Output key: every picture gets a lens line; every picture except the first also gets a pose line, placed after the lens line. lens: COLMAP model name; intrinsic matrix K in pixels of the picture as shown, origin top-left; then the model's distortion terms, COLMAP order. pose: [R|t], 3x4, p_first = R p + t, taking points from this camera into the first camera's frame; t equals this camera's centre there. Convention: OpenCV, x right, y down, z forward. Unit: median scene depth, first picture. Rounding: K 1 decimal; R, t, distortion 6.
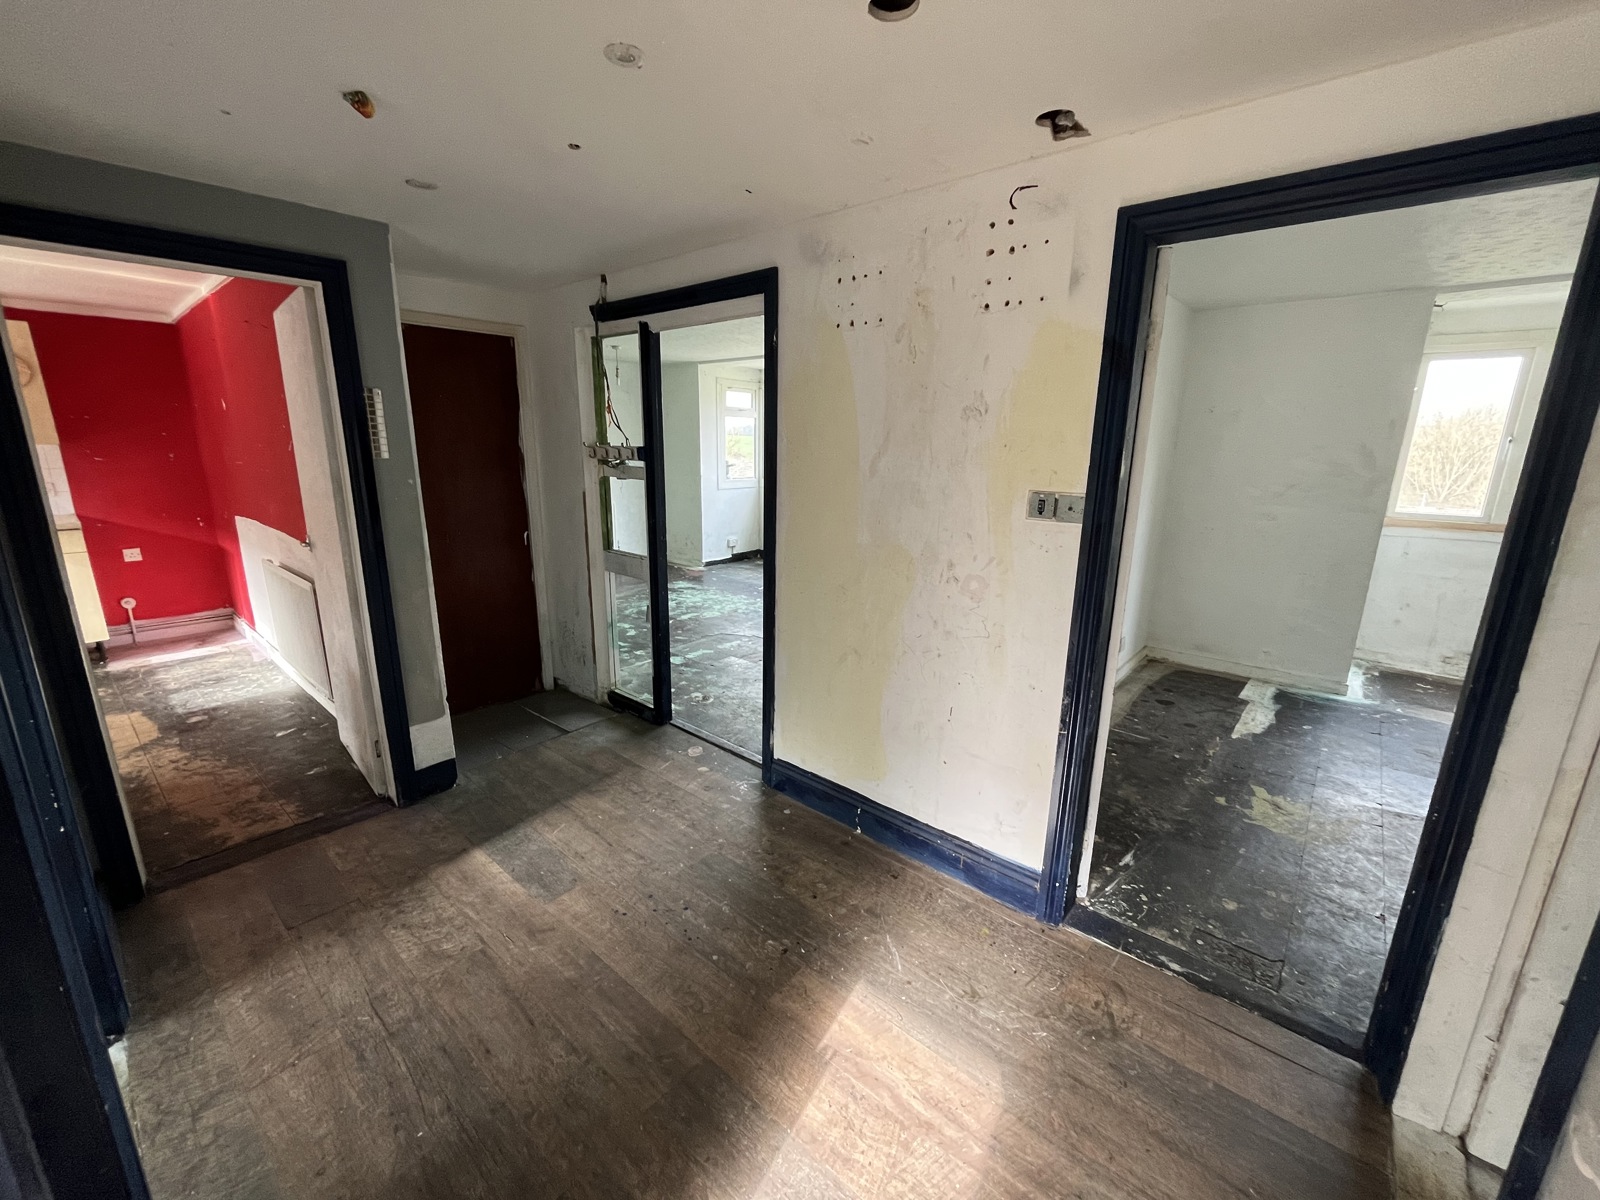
lens RADIAL K [[649.7, 0, 798.0], [0, 649.7, 595.4], [0, 0, 1]] dist [-0.001524, -0.000226]
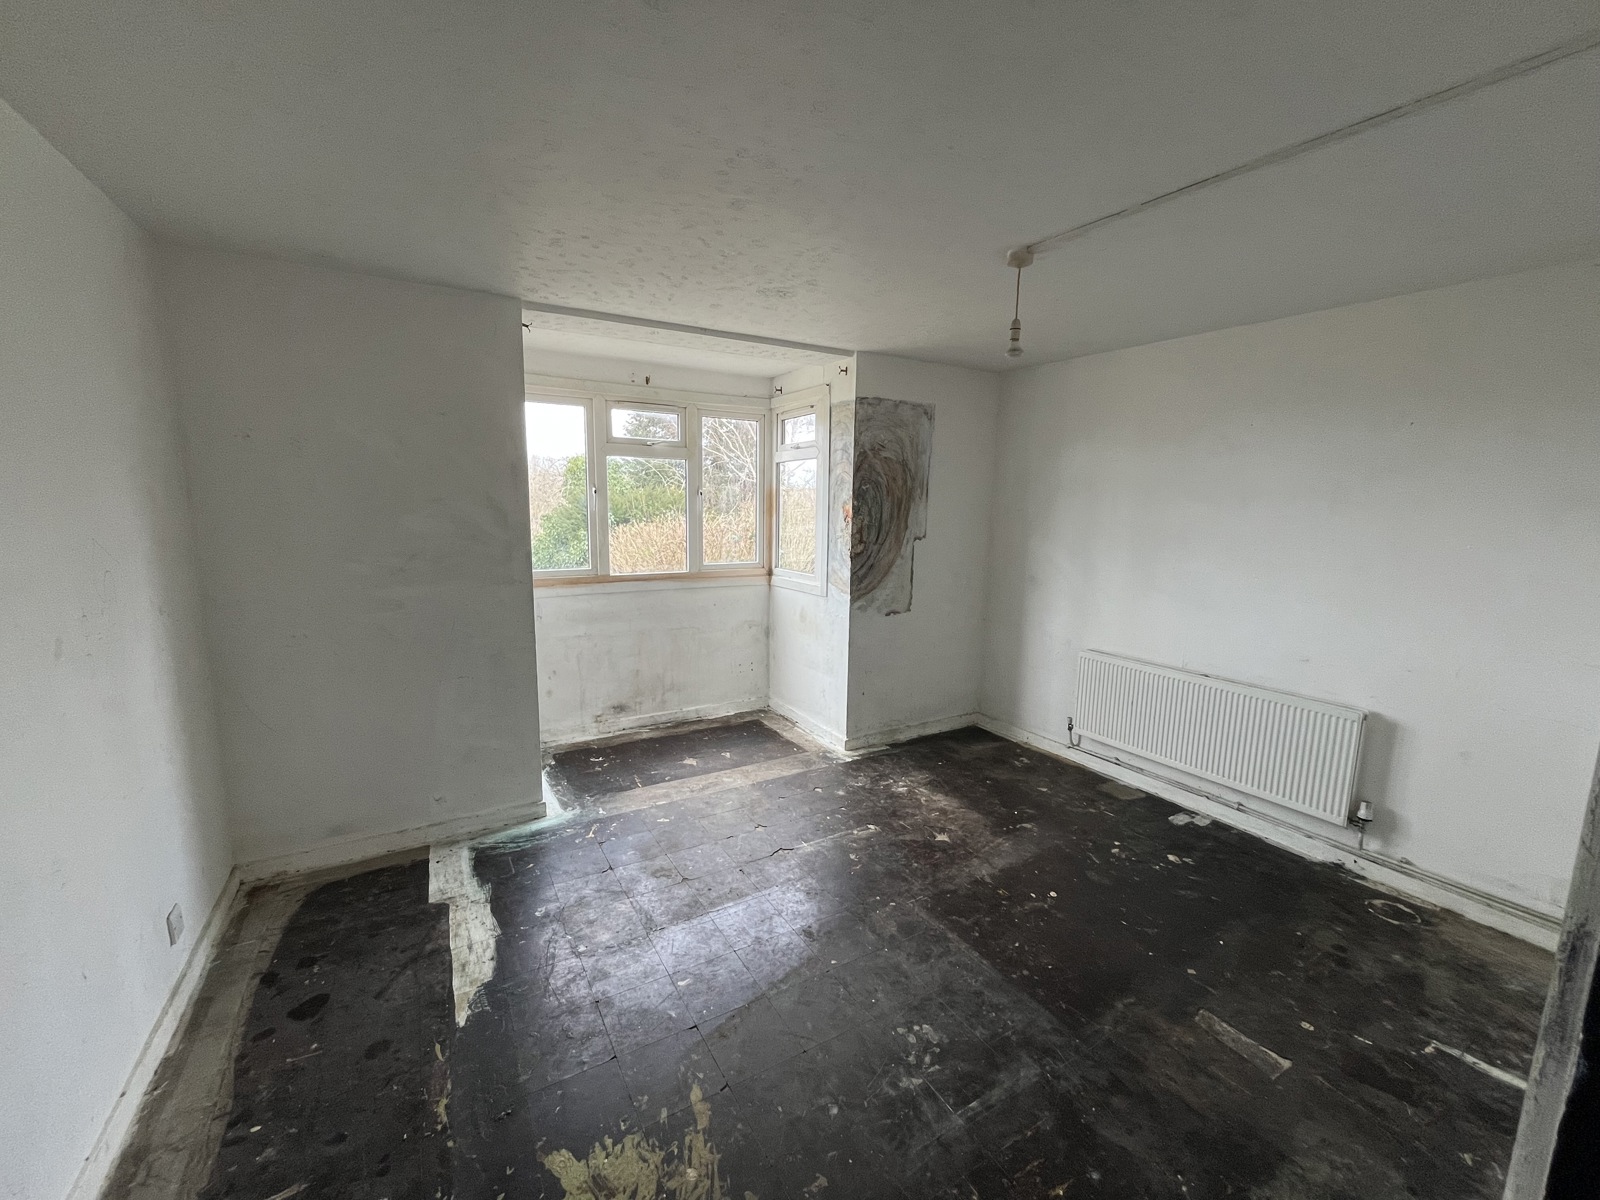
lens RADIAL K [[649.7, 0, 796.6], [0, 649.7, 598.7], [0, 0, 1]] dist [-0.001524, -0.000226]
pose [[0.325674, -0.145779, 0.934176, 0.246405], [0.214918, 0.973591, 0.077005, -0.088874], [-0.920732, 0.175693, 0.348404, 0.393065]]
